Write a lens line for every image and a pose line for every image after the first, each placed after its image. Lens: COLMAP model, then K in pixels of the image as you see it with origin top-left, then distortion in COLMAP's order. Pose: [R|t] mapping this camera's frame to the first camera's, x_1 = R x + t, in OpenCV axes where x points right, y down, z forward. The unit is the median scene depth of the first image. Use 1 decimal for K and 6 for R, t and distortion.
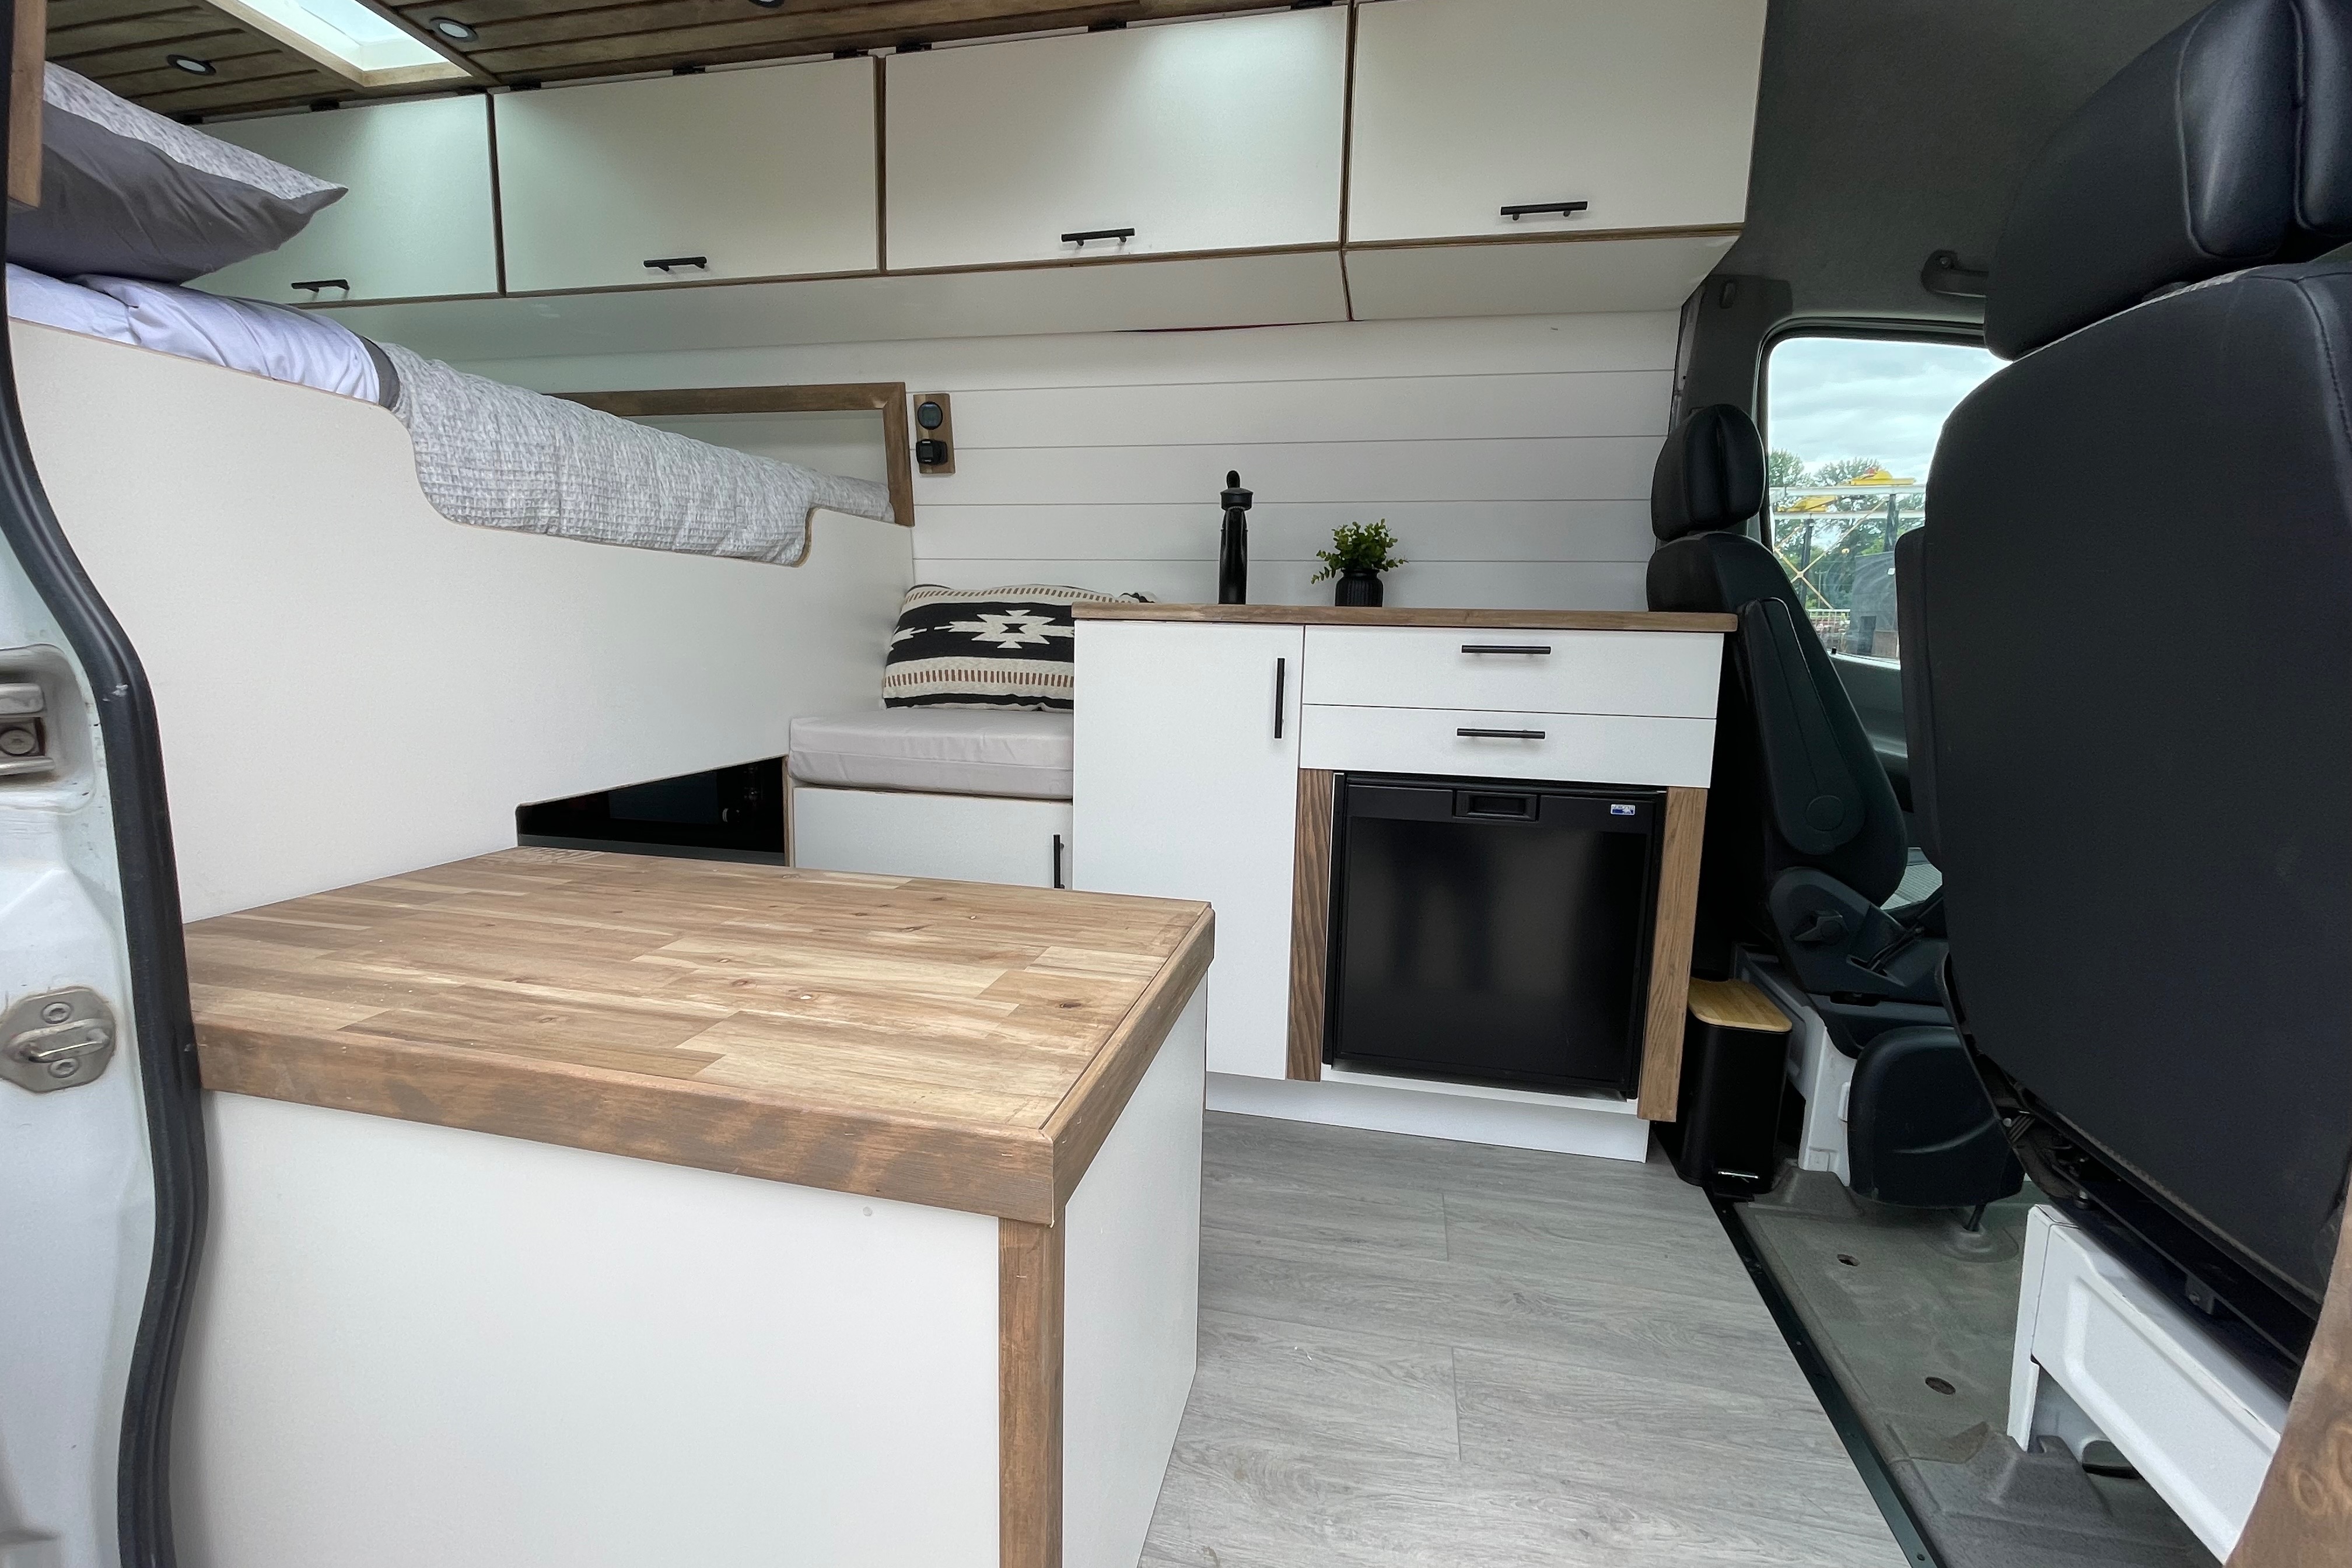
lens RADIAL K [[1023.7, 0, 1176.0], [0, 1023.7, 784.0], [0, 0, 1]] dist [0.000751, 0.000191]
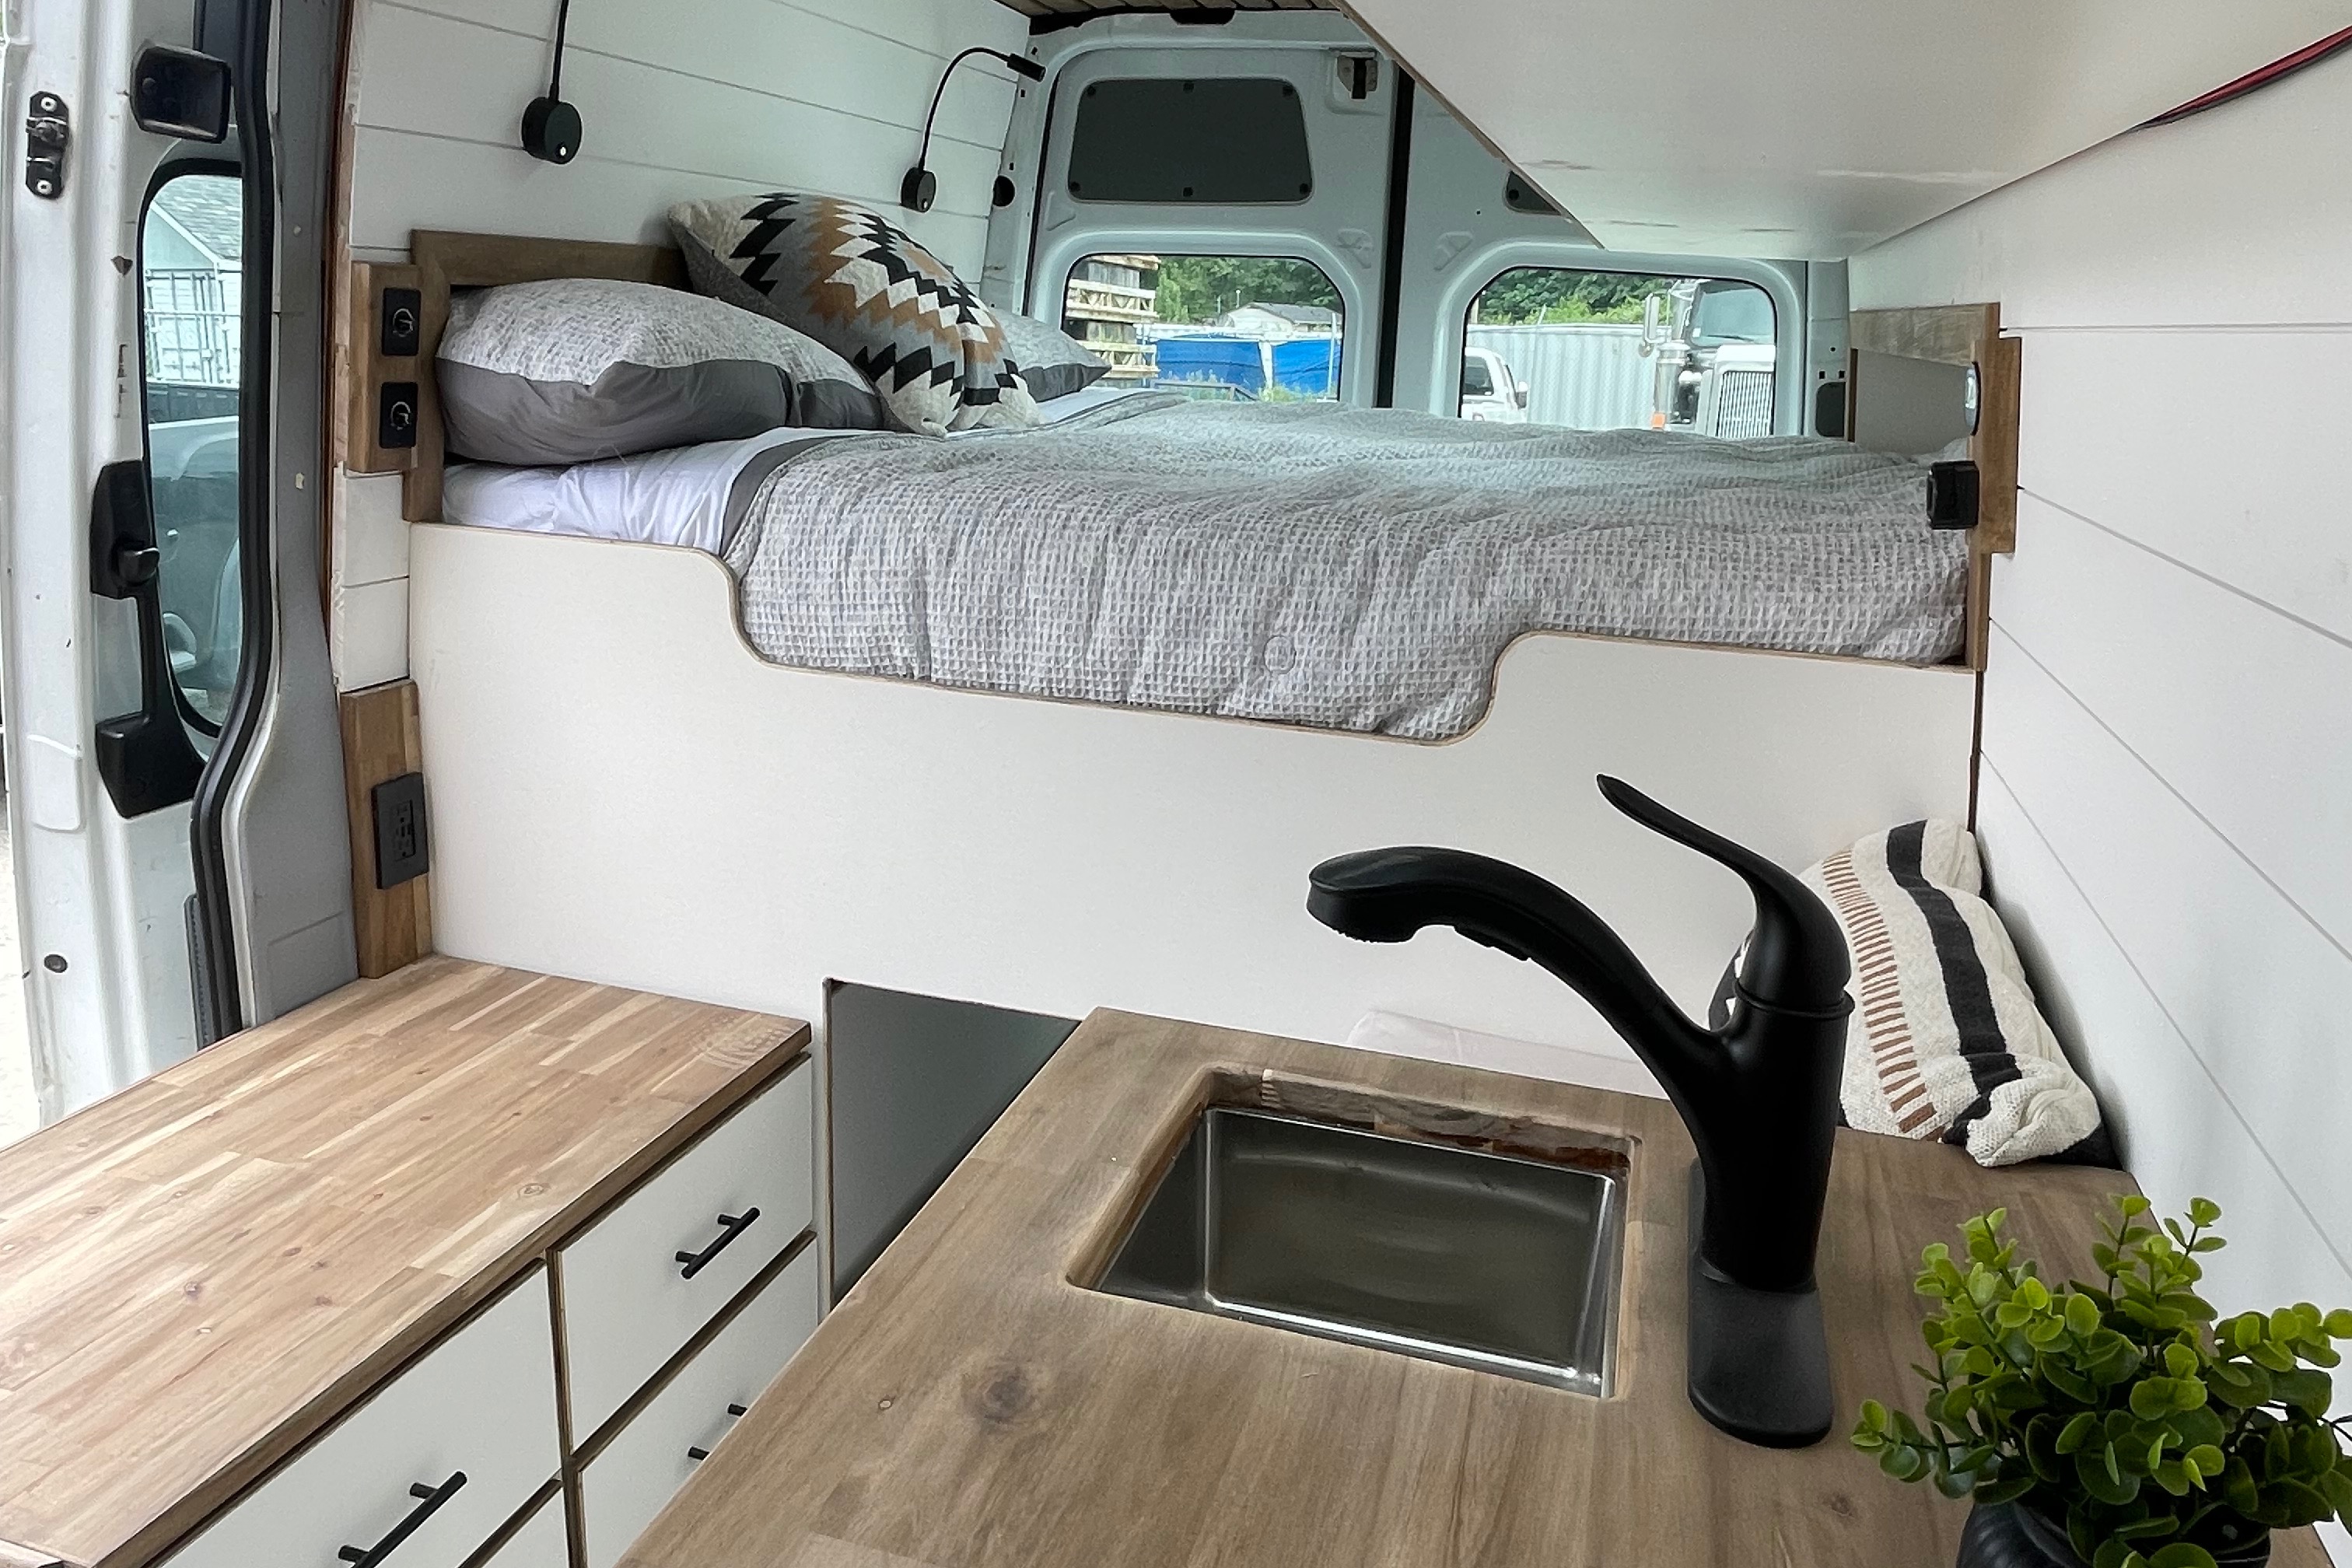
lens RADIAL K [[1690.0, 0, 1176.0], [0, 1690.0, 784.0], [0, 0, 1]] dist [0.036348, -0.063352]
pose [[-0.080905, 0.244786, -0.966196, 0.687159], [-0.192561, 0.947272, 0.256116, -0.571159], [0.977944, 0.206773, -0.029503, 1.329851]]
